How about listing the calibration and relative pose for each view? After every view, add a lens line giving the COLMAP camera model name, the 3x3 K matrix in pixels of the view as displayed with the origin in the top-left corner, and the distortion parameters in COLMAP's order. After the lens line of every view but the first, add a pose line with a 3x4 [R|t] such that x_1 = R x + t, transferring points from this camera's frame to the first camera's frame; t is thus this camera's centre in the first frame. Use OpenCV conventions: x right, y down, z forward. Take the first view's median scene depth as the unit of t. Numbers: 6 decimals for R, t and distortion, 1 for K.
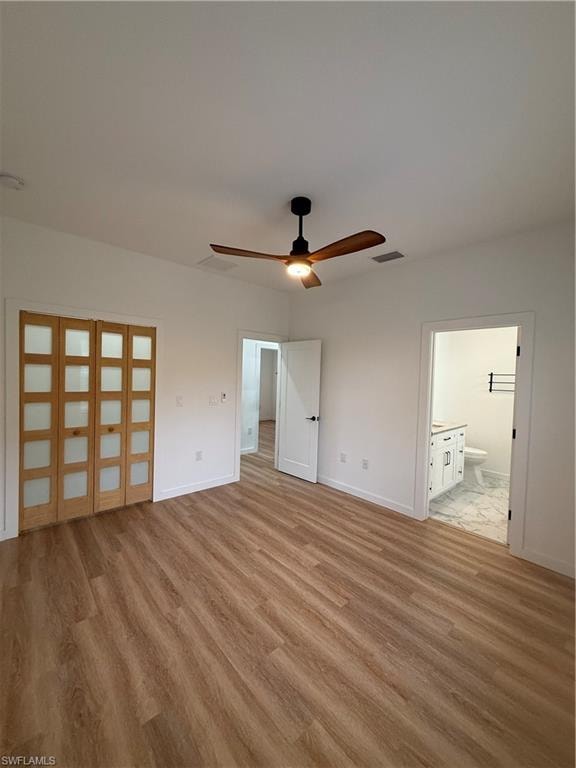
lens RADIAL K [[305.8, 0, 290.9], [0, 305.8, 382.4], [0, 0, 1]] dist [-0.001814, 0.000173]
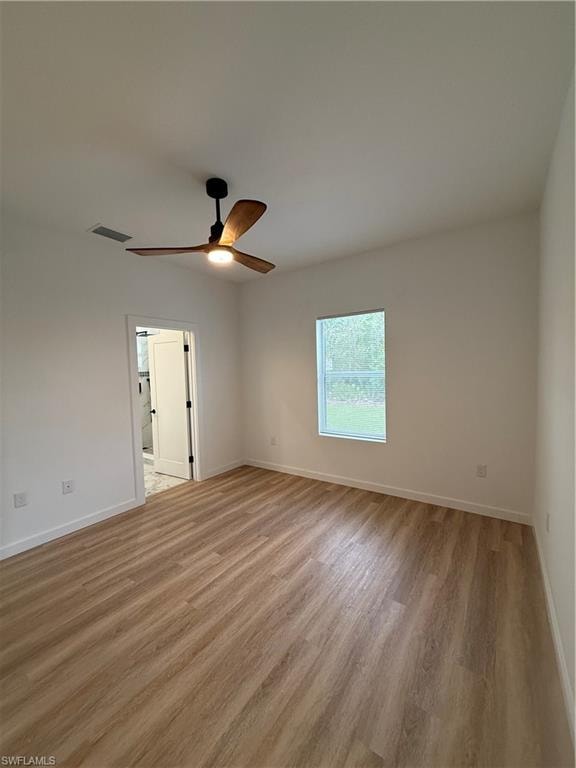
lens RADIAL K [[305.8, 0, 286.5], [0, 305.8, 380.4], [0, 0, 1]] dist [-0.001814, 0.000173]
pose [[-0.210499, -0.066030, 0.975362, -0.791399], [0.045377, 0.995981, 0.077219, -0.037582], [-0.976540, 0.060513, -0.206656, 0.825311]]
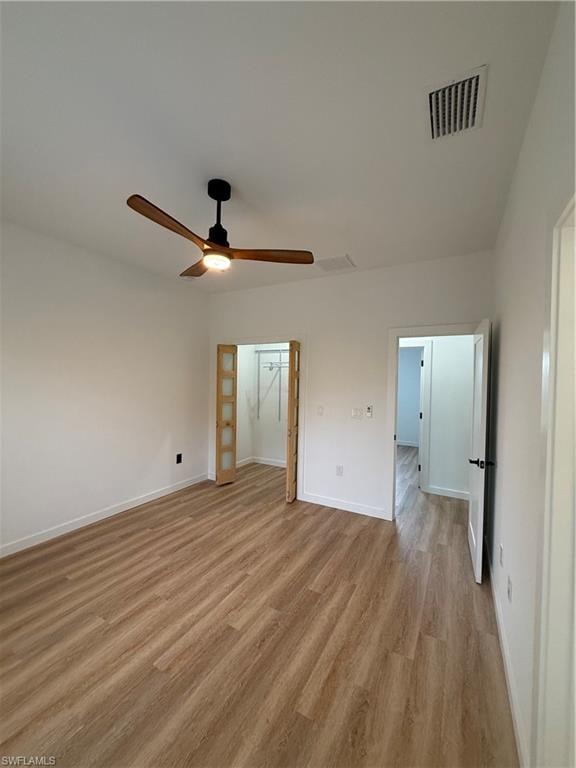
lens RADIAL K [[305.8, 0, 285.6], [0, 305.8, 377.4], [0, 0, 1]] dist [-0.001814, 0.000173]
pose [[0.305471, -0.036892, -0.951486, 0.758411], [-0.029836, 0.998388, -0.048289, 0.005575], [0.951734, 0.043139, 0.303878, 0.751156]]
